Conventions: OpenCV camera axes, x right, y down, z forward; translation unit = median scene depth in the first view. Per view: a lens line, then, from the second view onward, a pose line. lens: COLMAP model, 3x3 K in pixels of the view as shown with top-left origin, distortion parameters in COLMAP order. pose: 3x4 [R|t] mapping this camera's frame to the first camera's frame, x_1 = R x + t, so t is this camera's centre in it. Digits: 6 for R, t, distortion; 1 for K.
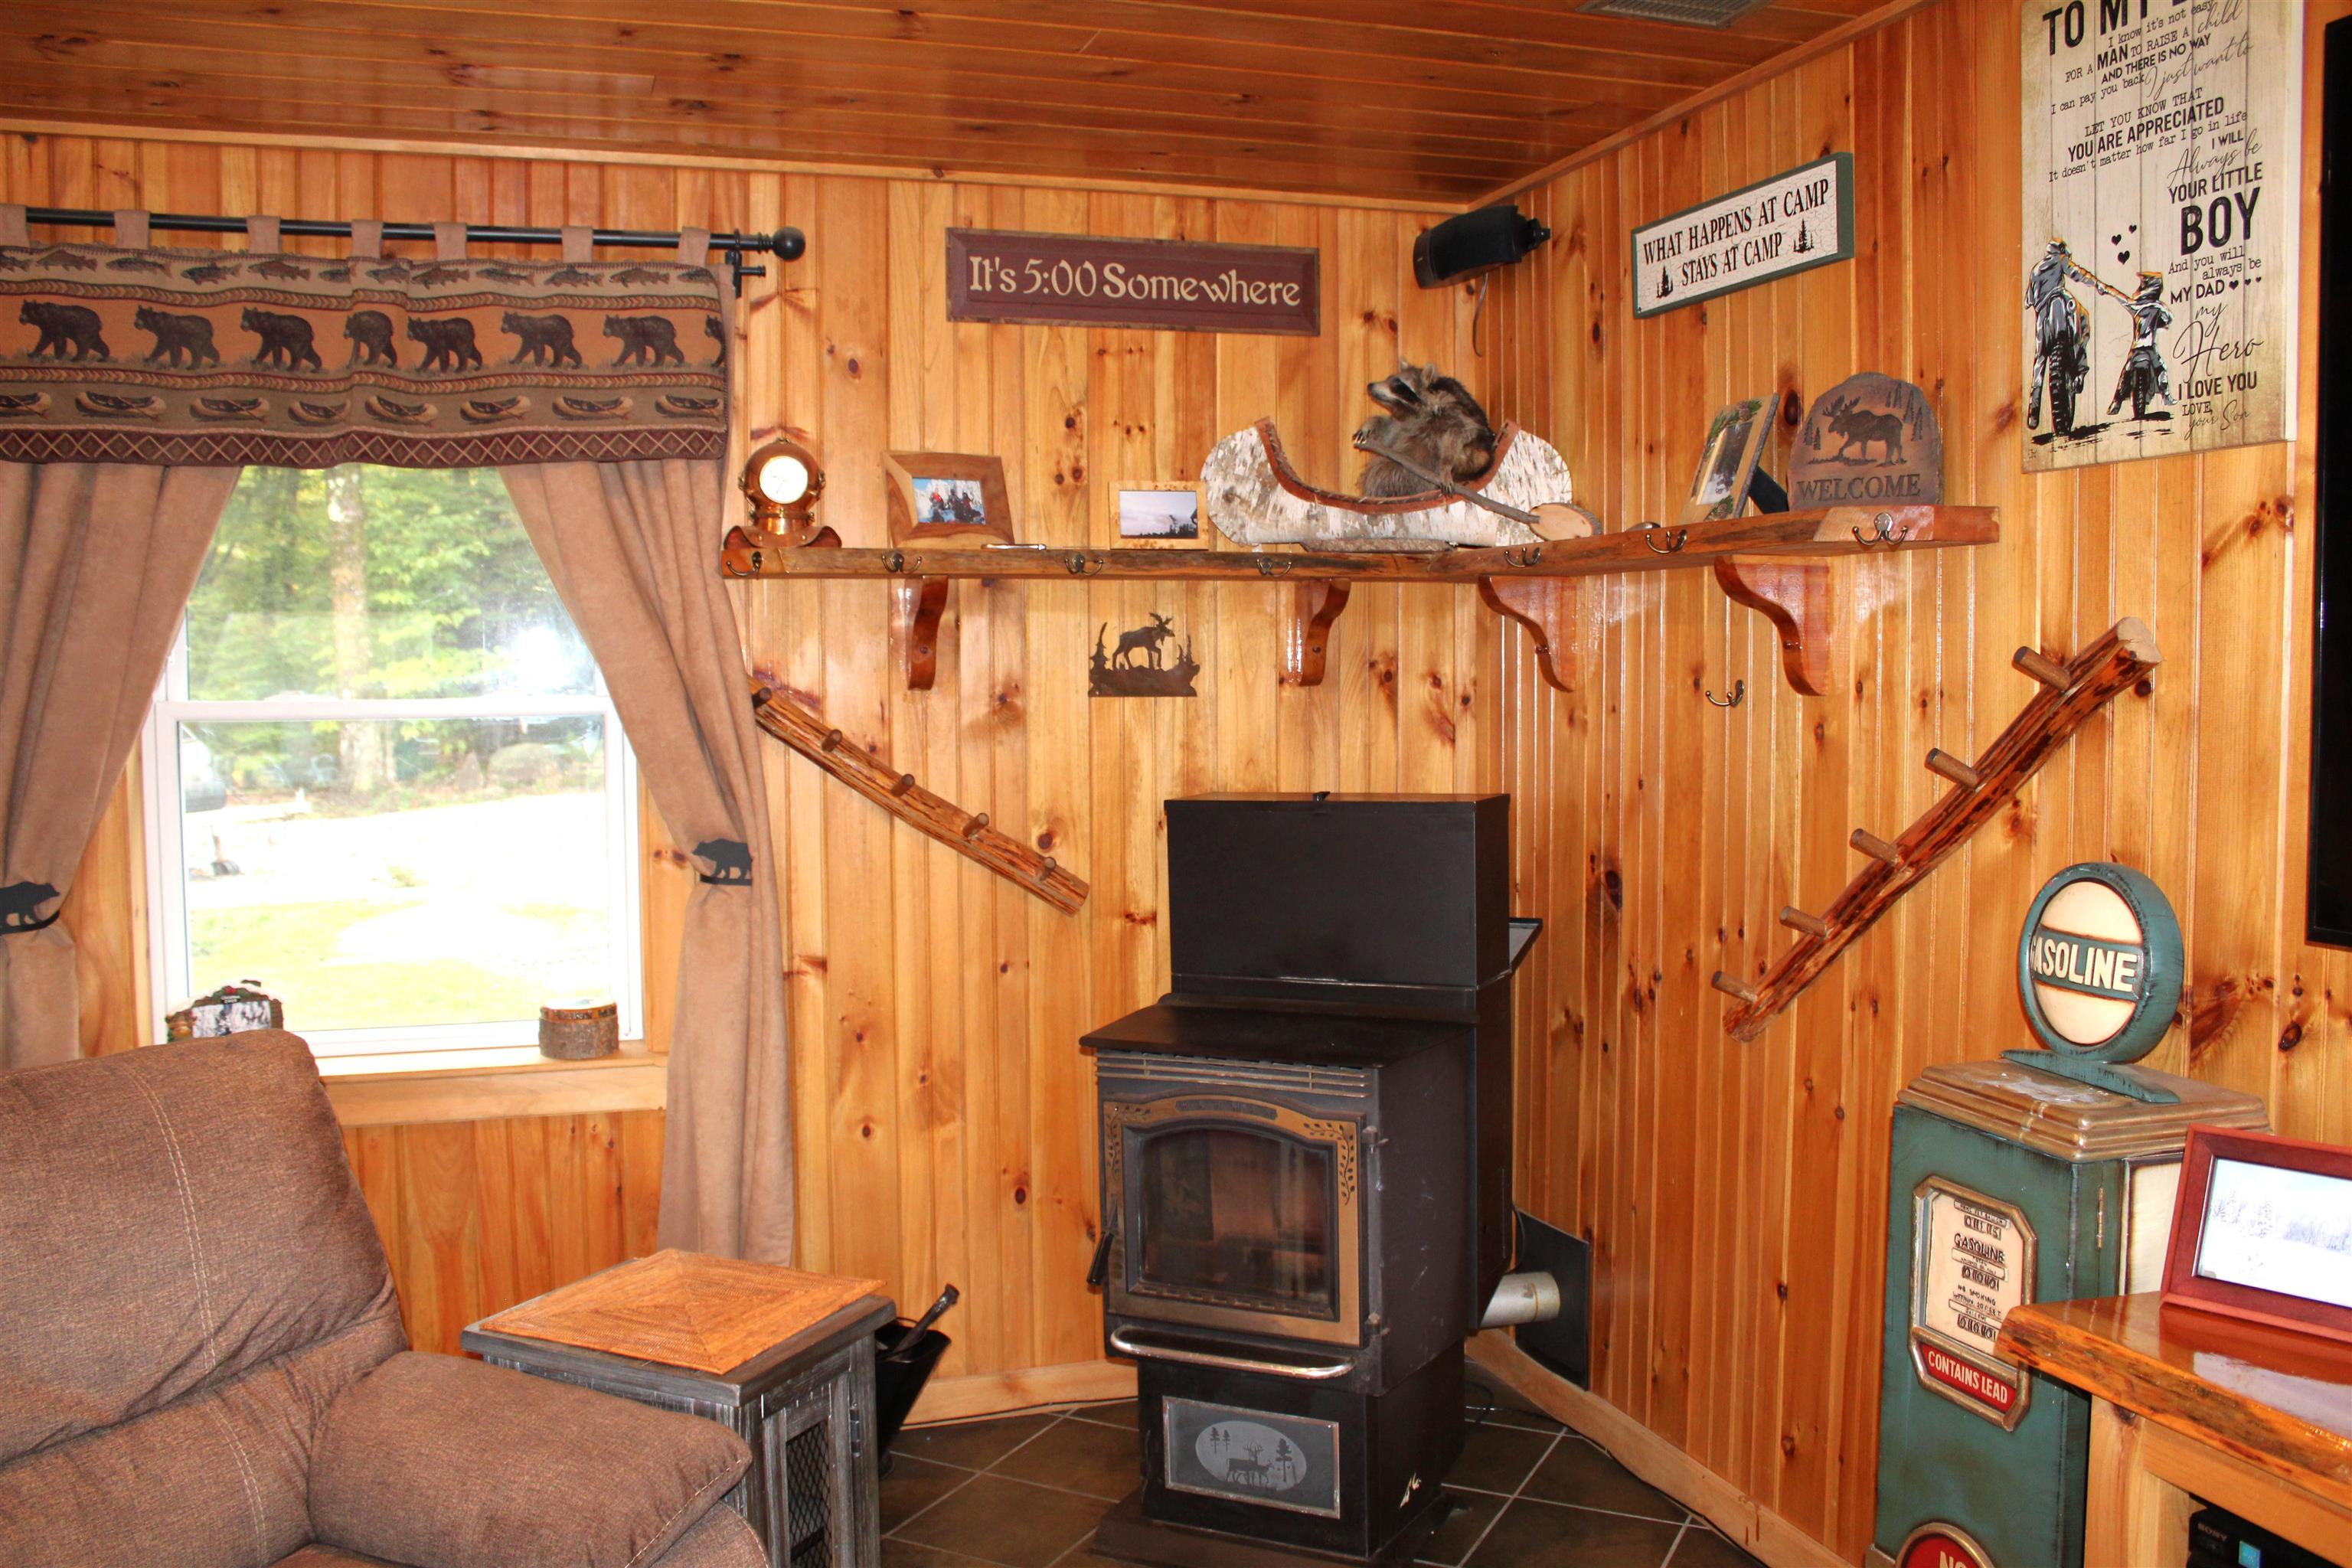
lens RADIAL K [[1941.7, 0, 1165.1], [0, 1941.7, 780.4], [0, 0, 1]] dist [-0.166425, 0.146814]
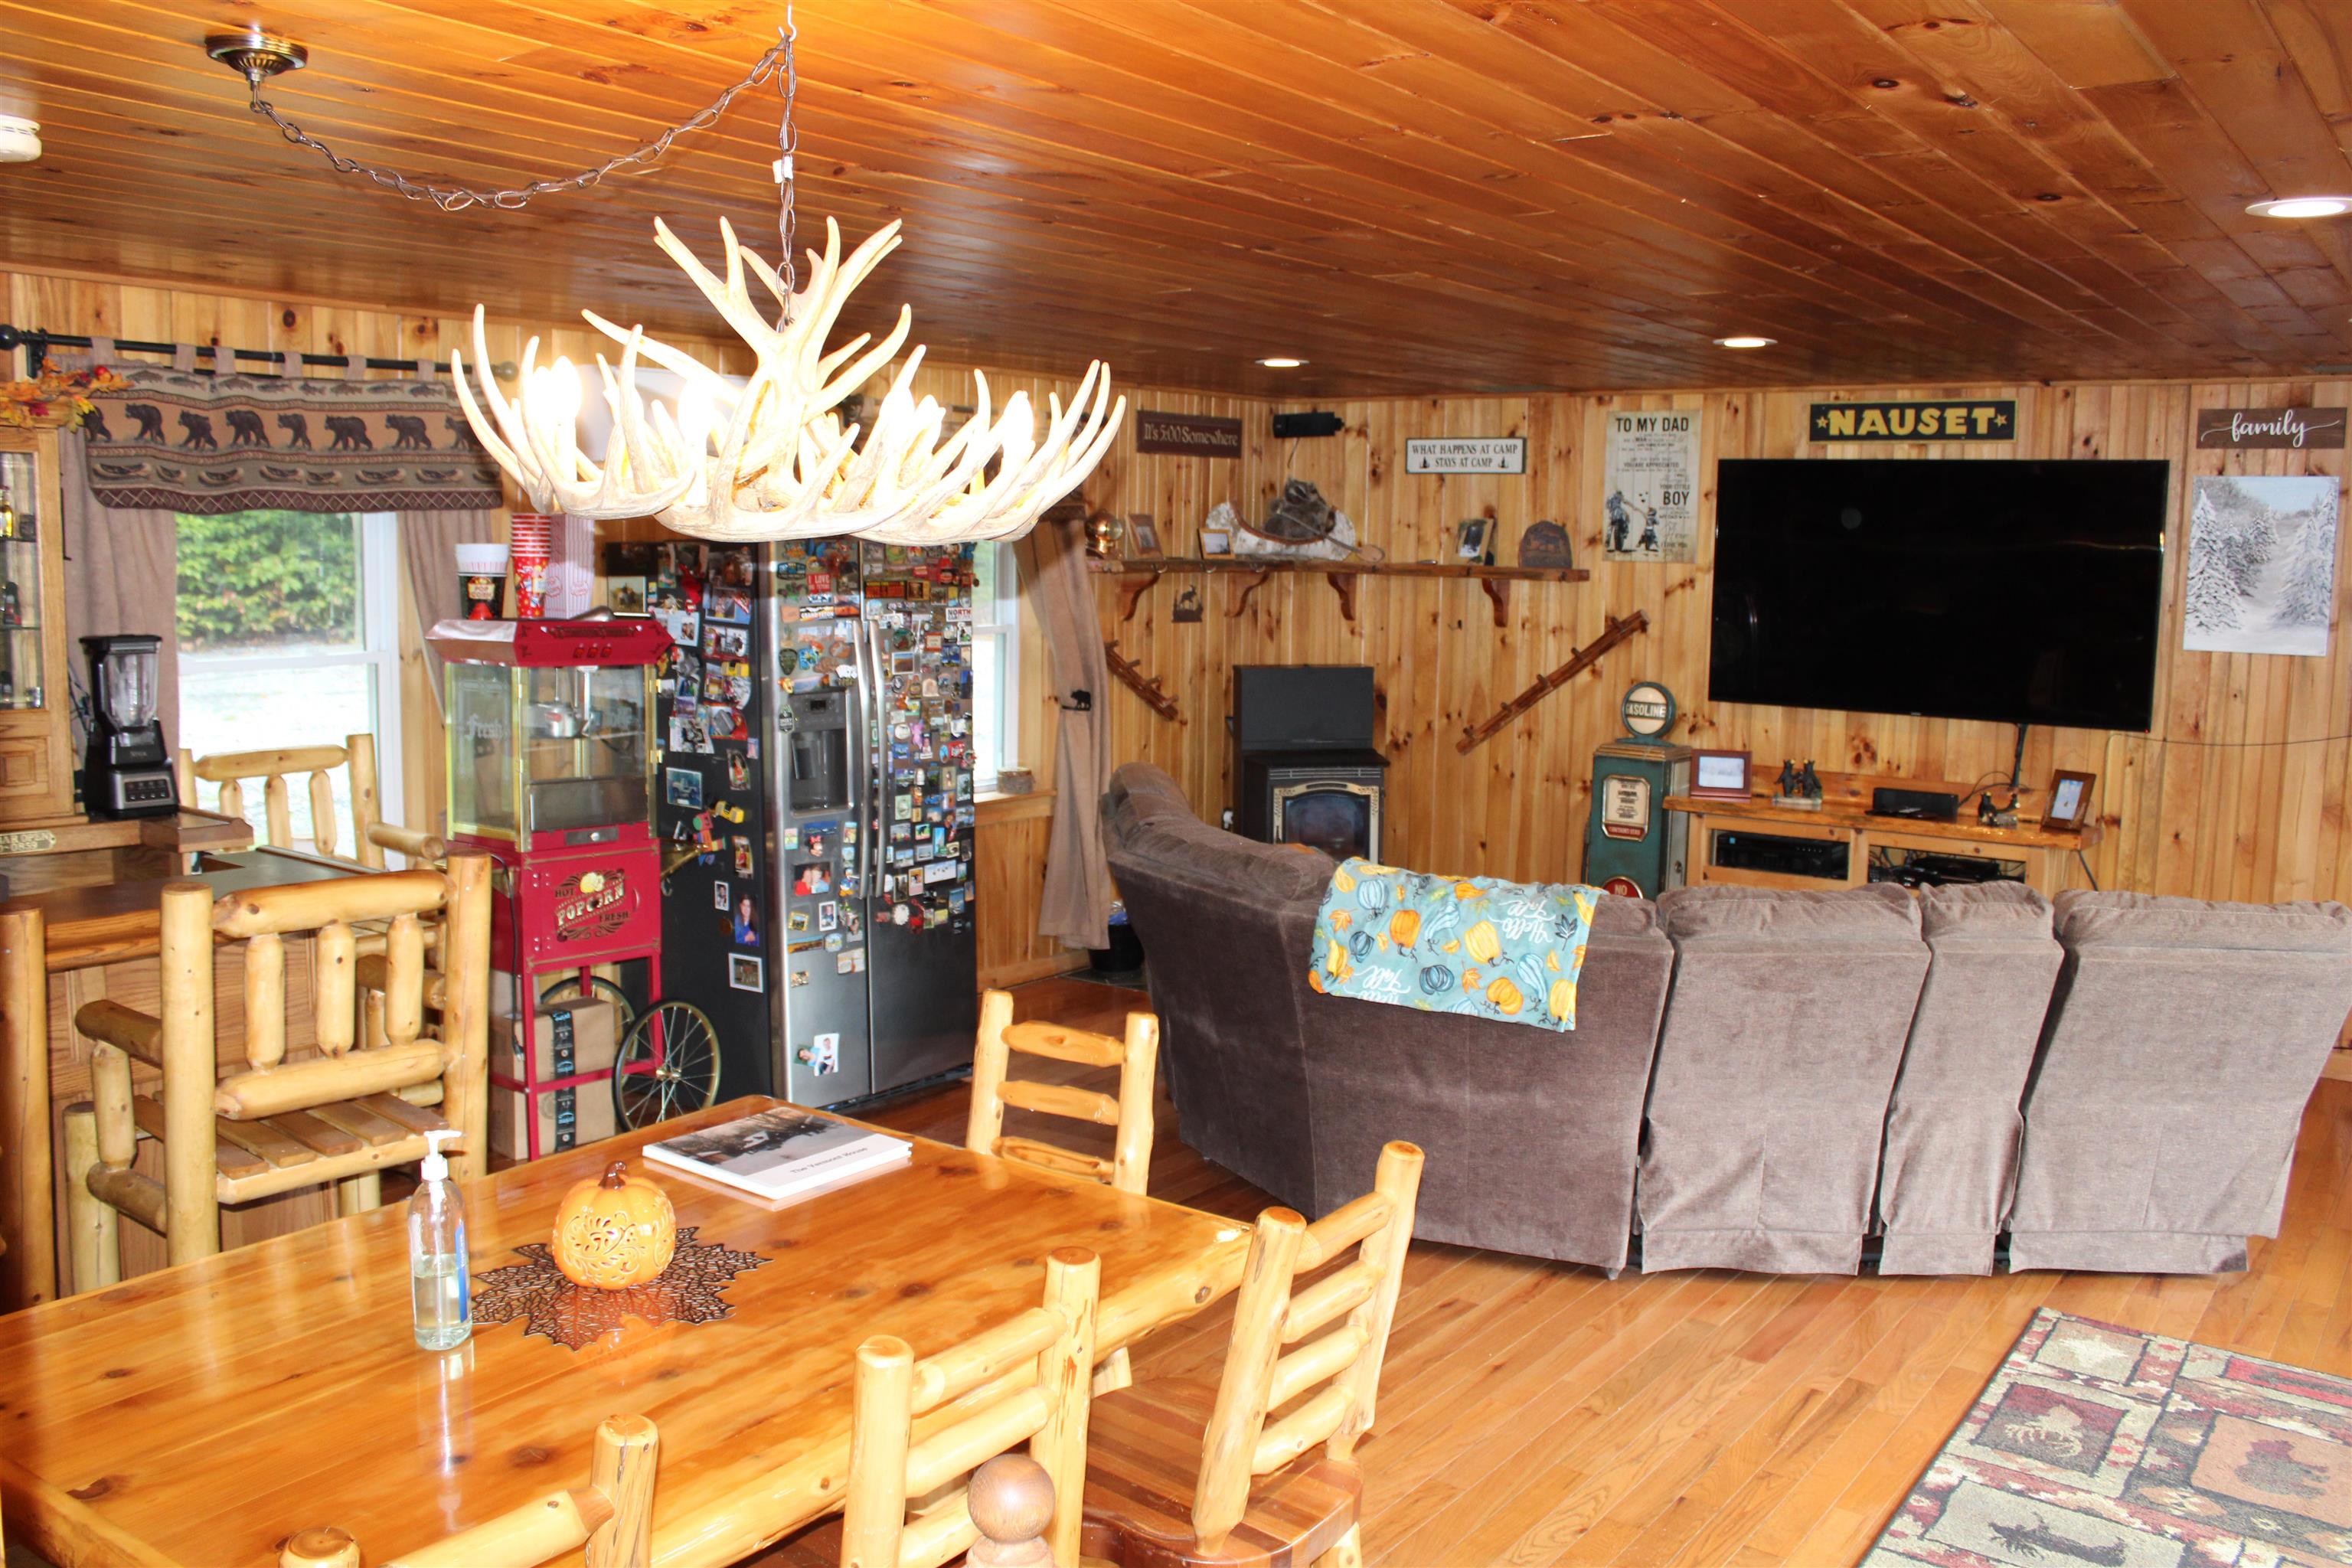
lens RADIAL K [[1941.2, 0, 1170.4], [0, 1941.2, 780.2], [0, 0, 1]] dist [-0.163250, 0.141020]
pose [[0.819877, -0.052396, 0.570136, -1.747517], [0.012193, 0.997176, 0.074108, -0.037403], [-0.572409, -0.053807, 0.818201, -1.091832]]
